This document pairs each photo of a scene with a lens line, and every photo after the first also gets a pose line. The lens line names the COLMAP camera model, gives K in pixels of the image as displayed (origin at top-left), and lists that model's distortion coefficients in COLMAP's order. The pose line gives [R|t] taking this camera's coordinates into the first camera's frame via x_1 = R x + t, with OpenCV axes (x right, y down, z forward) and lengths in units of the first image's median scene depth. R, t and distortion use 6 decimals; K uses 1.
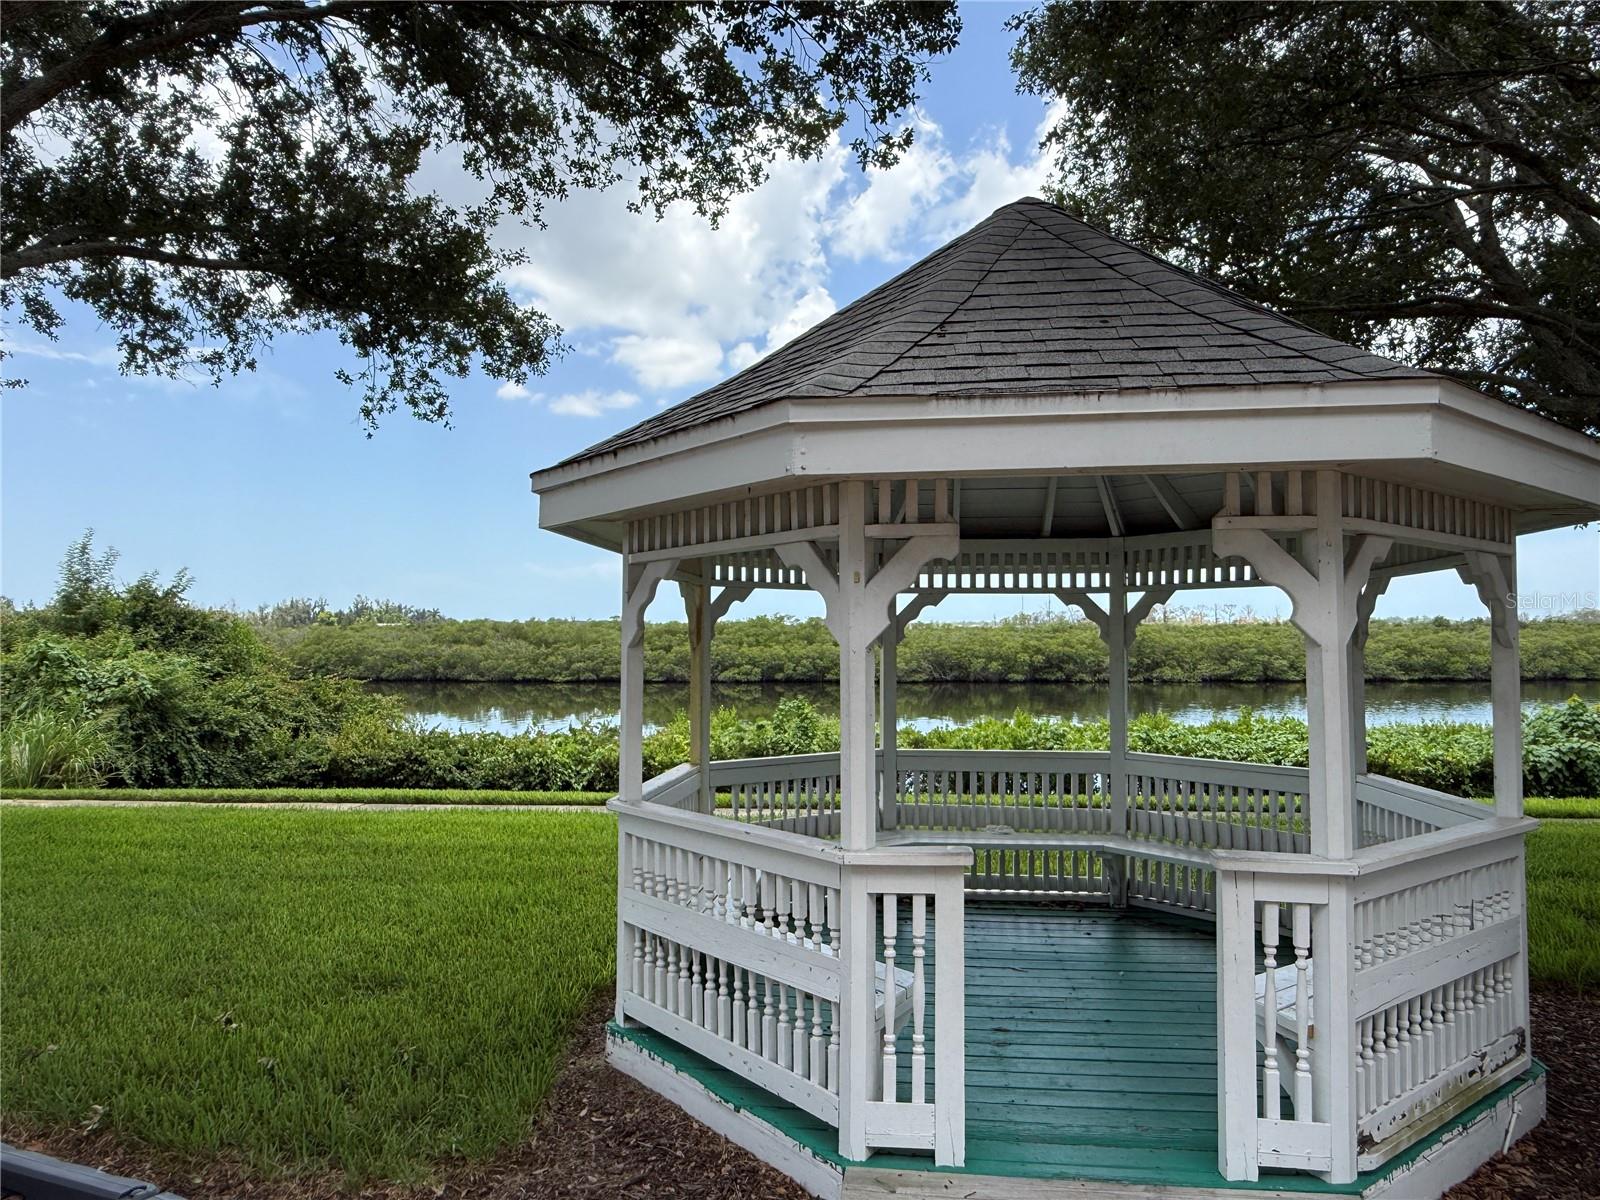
lens RADIAL K [[1121.0, 0, 800.0], [0, 1121.0, 600.0], [0, 0, 1]] dist [-0.003022, -0.000189]
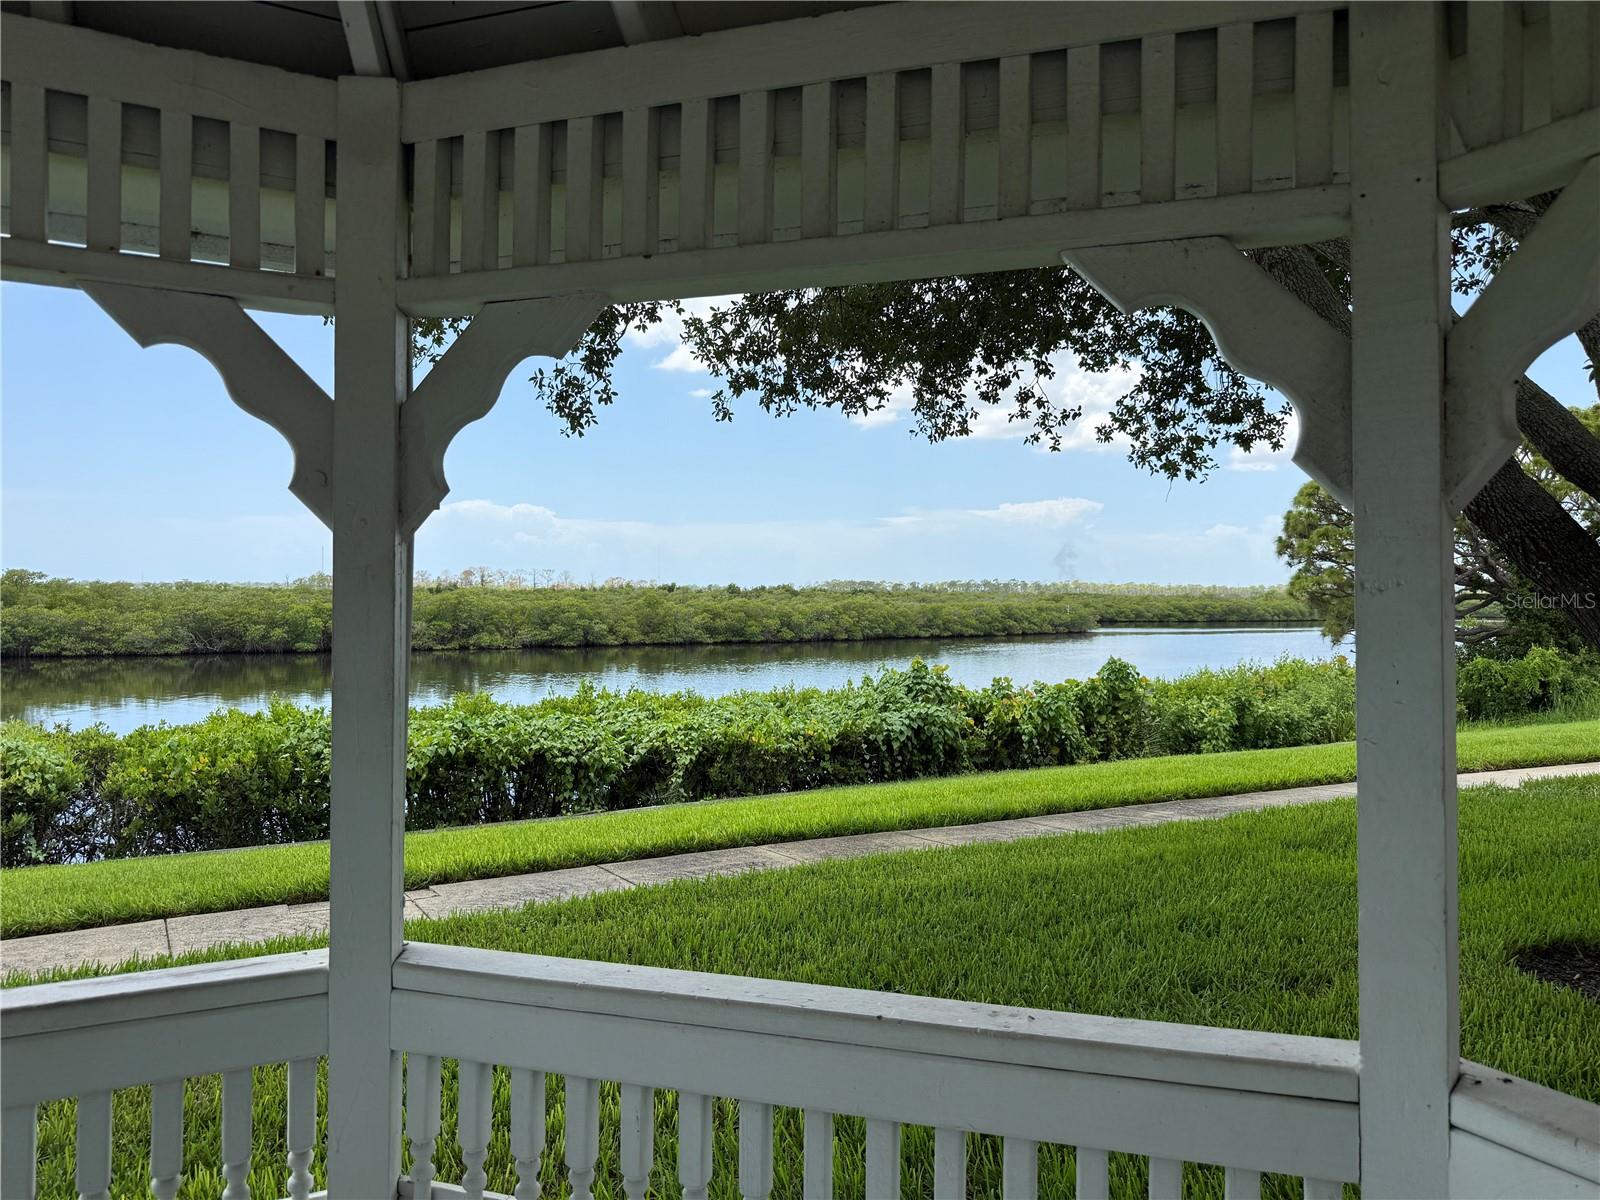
lens RADIAL K [[1133.8, 0, 800.0], [0, 1133.8, 600.0], [0, 0, 1]] dist [0.007636, -0.004129]
pose [[0.831669, 0.006026, 0.555239, 0.026320], [-0.022716, 0.999473, 0.023179, 0.005815], [-0.554807, -0.031890, 0.831367, 0.086818]]
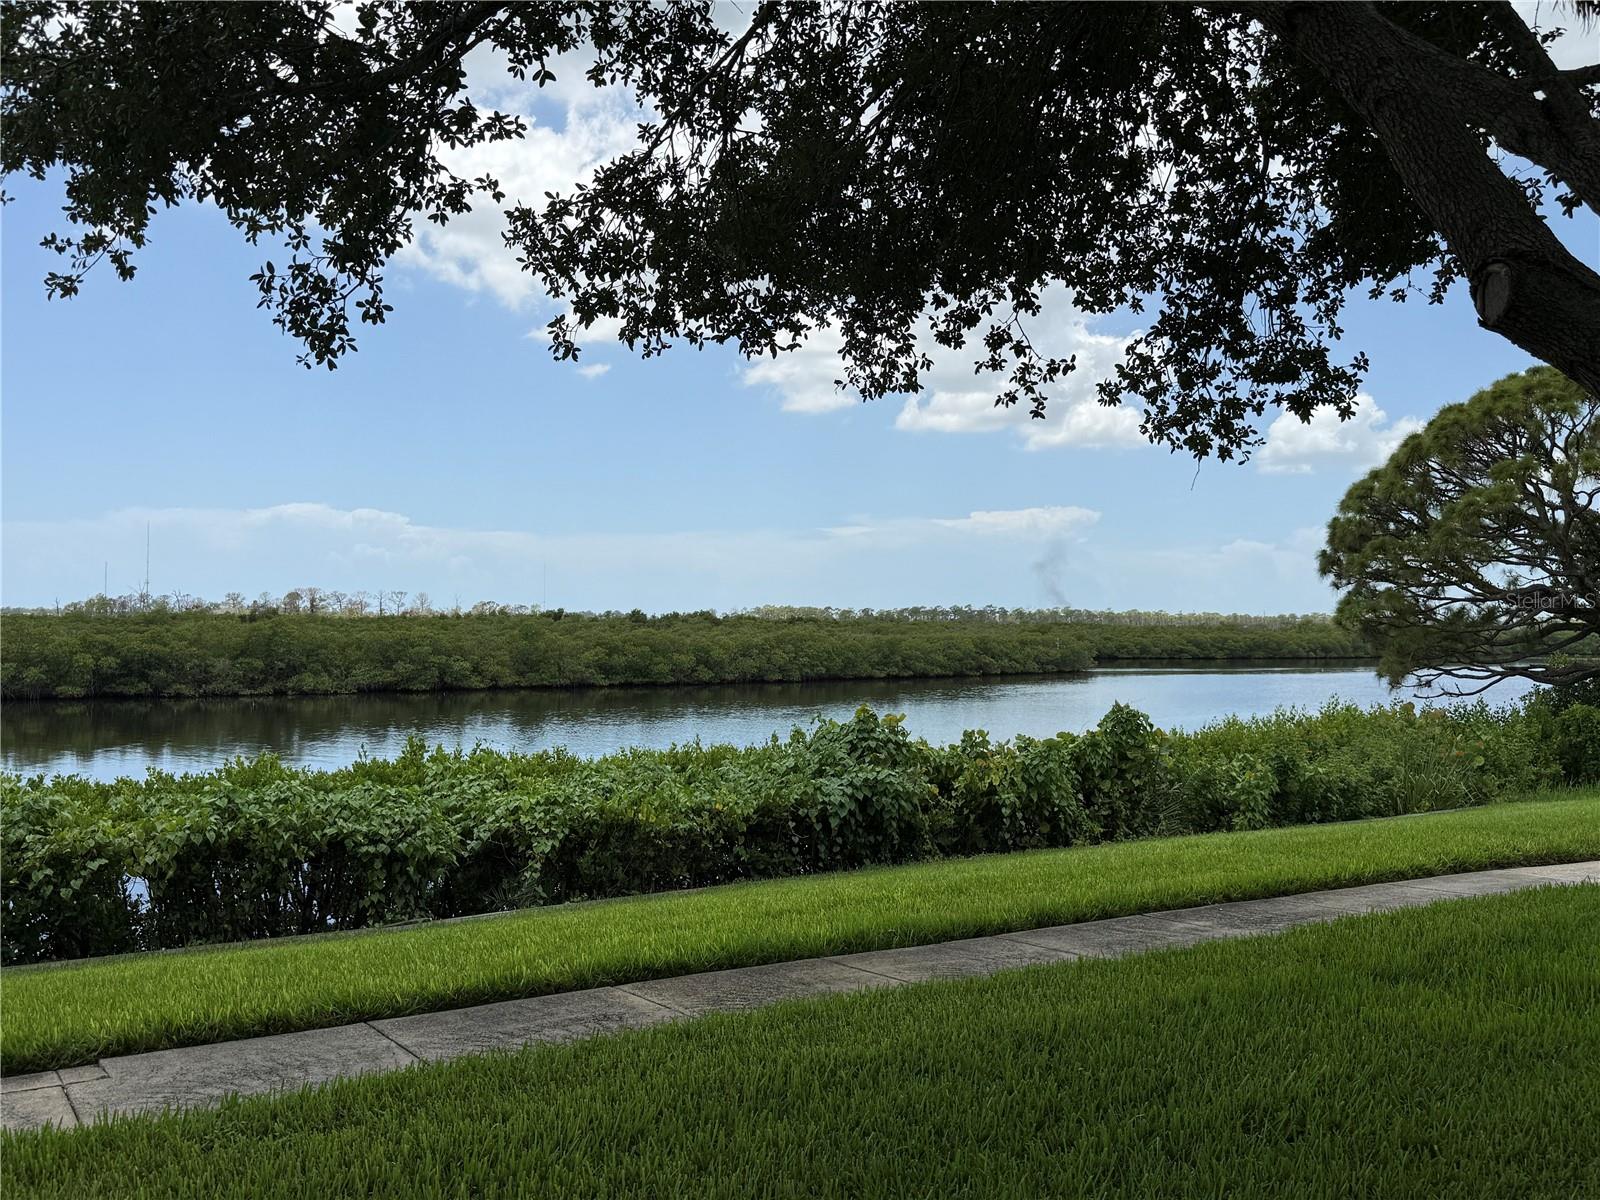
lens RADIAL K [[1411.5, 0, 798.8], [0, 1411.5, 527.4], [0, 0, 1]] dist [0.074289, -0.178006]
pose [[0.801637, 0.051008, 0.595631, 0.038714], [-0.025287, 0.998355, -0.051463, 0.006865], [-0.597277, 0.026193, 0.801608, 0.099045]]
